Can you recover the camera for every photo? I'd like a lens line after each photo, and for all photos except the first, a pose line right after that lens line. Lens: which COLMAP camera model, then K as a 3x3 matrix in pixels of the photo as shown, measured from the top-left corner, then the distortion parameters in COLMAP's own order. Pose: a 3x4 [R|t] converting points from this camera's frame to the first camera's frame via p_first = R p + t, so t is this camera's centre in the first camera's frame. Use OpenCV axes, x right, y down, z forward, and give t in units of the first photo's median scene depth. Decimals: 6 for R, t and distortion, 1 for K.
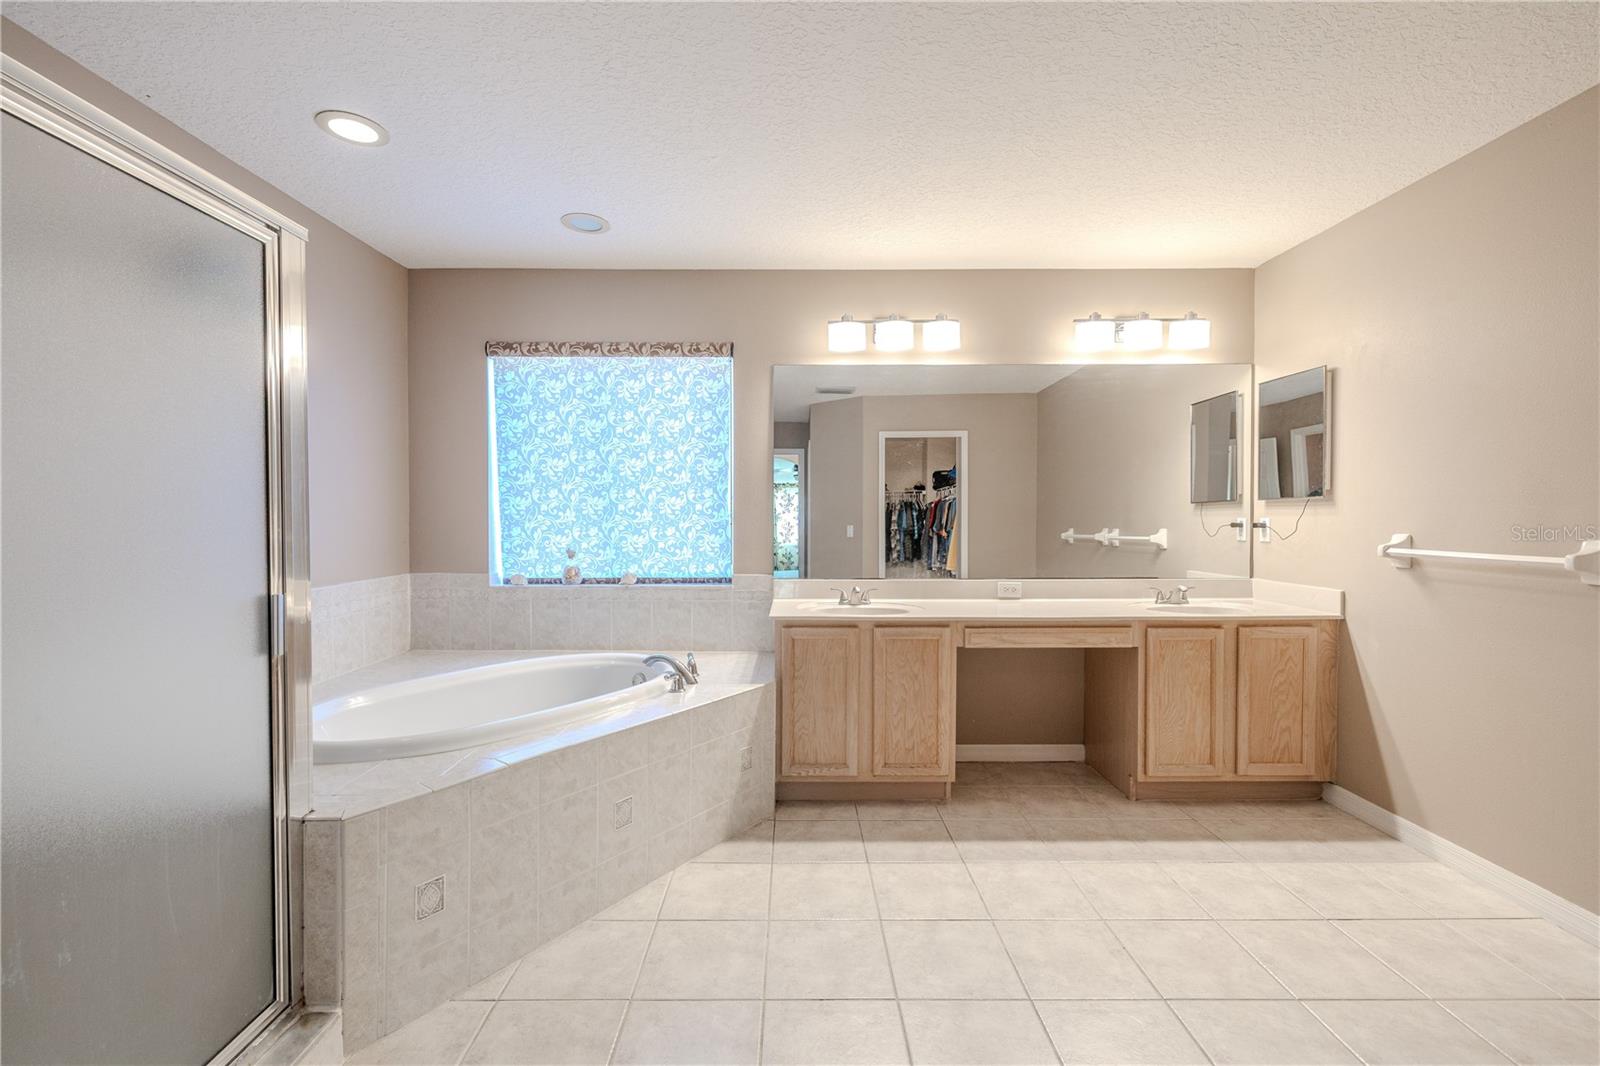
lens RADIAL K [[678.9, 0, 794.4], [0, 678.9, 532.1], [0, 0, 1]] dist [-0.000213, 0.000012]
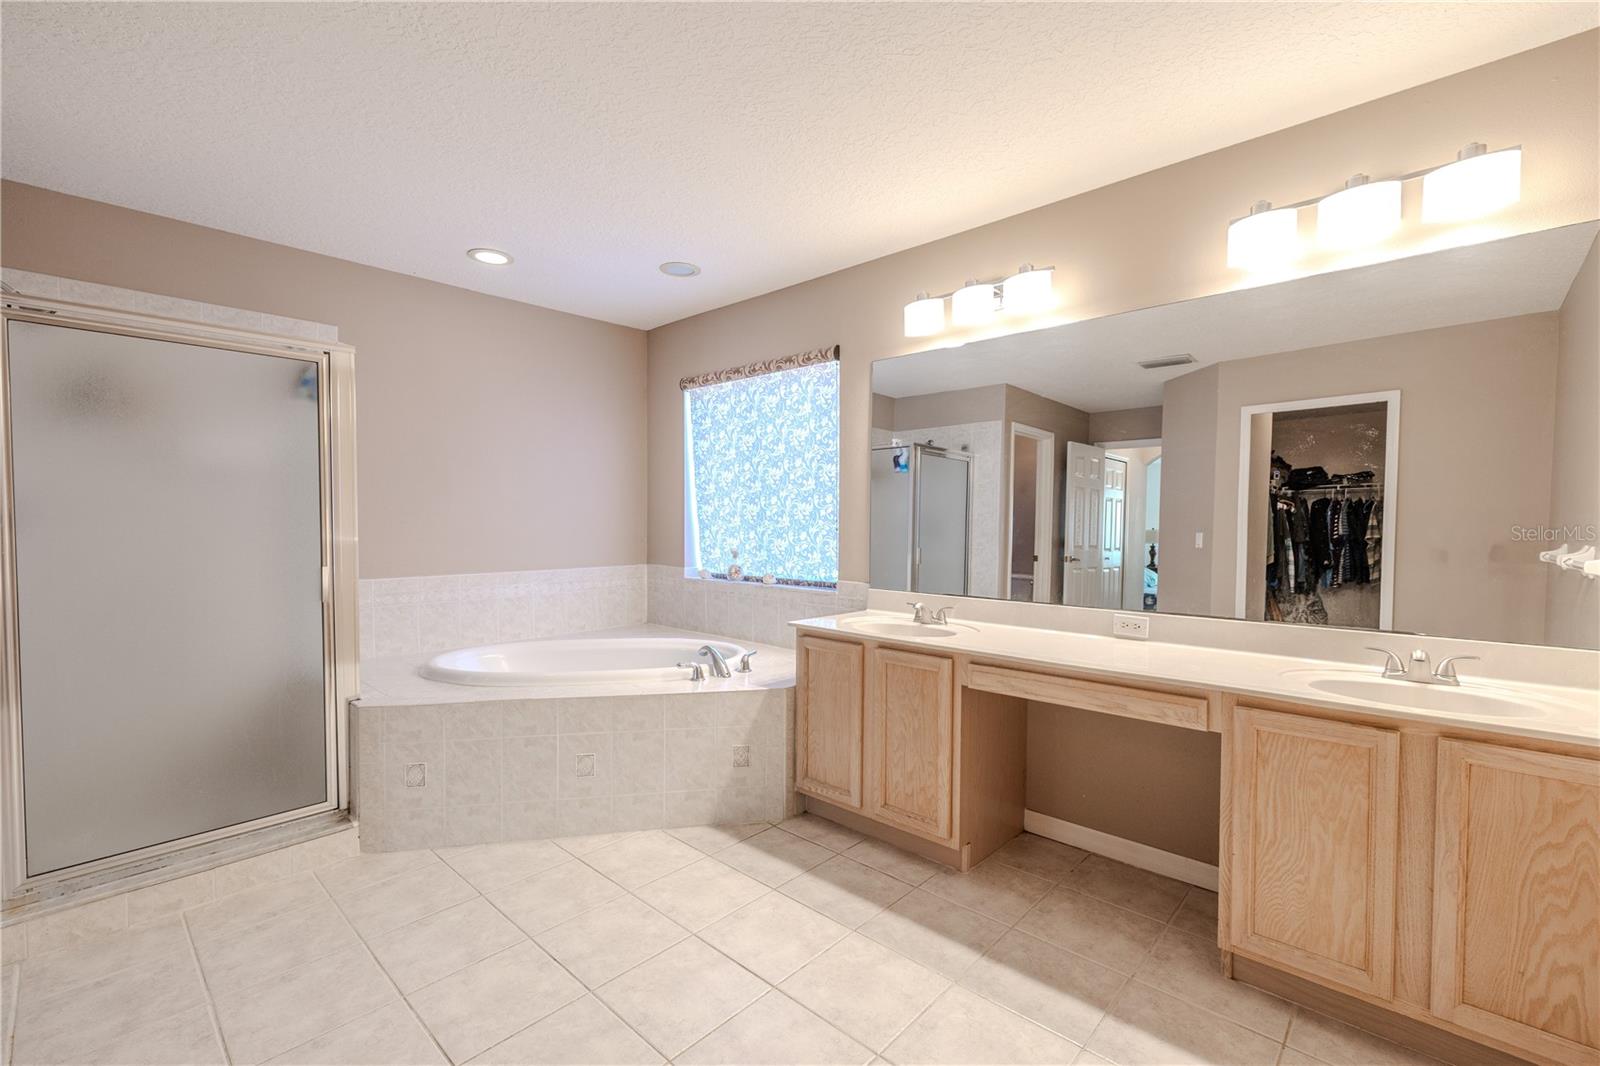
lens RADIAL K [[687.3, 0, 799.0], [0, 687.3, 543.3], [0, 0, 1]] dist [0.001533, 0.000259]
pose [[0.731266, 0.025236, -0.681626, 0.552981], [-0.018403, 0.999682, 0.017269, -0.008126], [0.681844, -0.000084, 0.731497, 0.231613]]
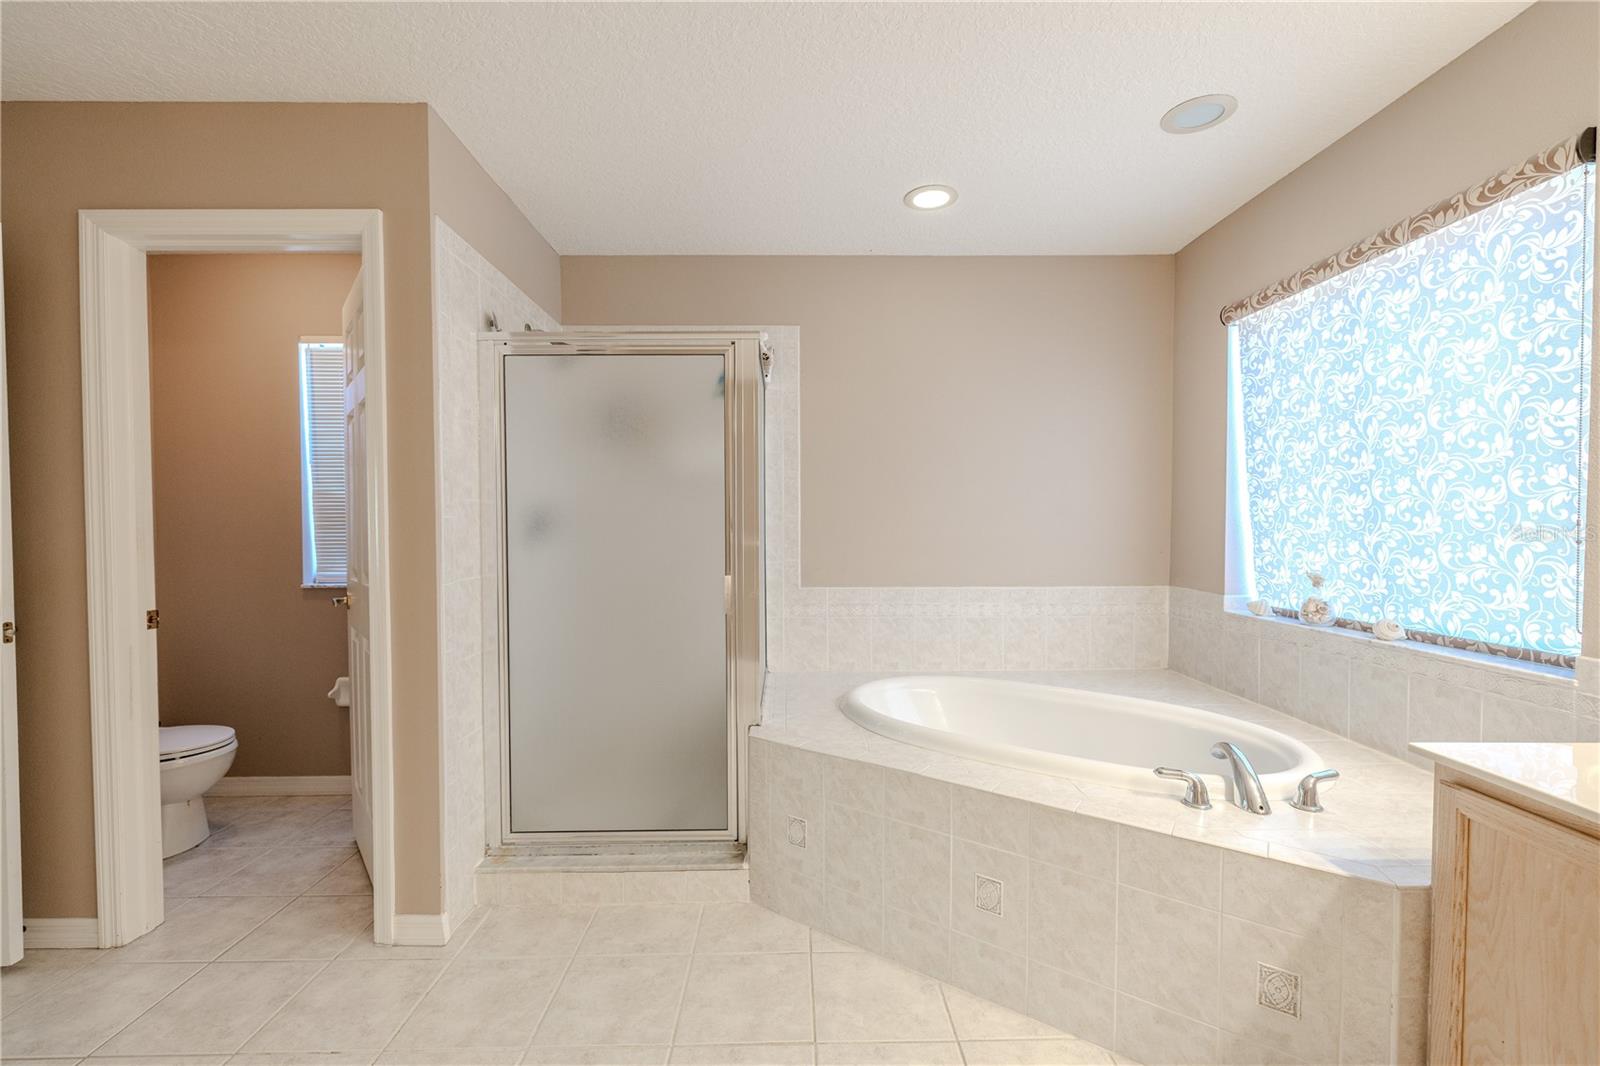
lens RADIAL K [[674.1, 0, 802.3], [0, 674.1, 540.5], [0, 0, 1]] dist [0.001455, 0.000255]
pose [[0.014005, 0.025063, -0.999588, 0.343830], [-0.020605, 0.999481, 0.024772, -0.013639], [0.999690, 0.020249, 0.014514, 0.488882]]
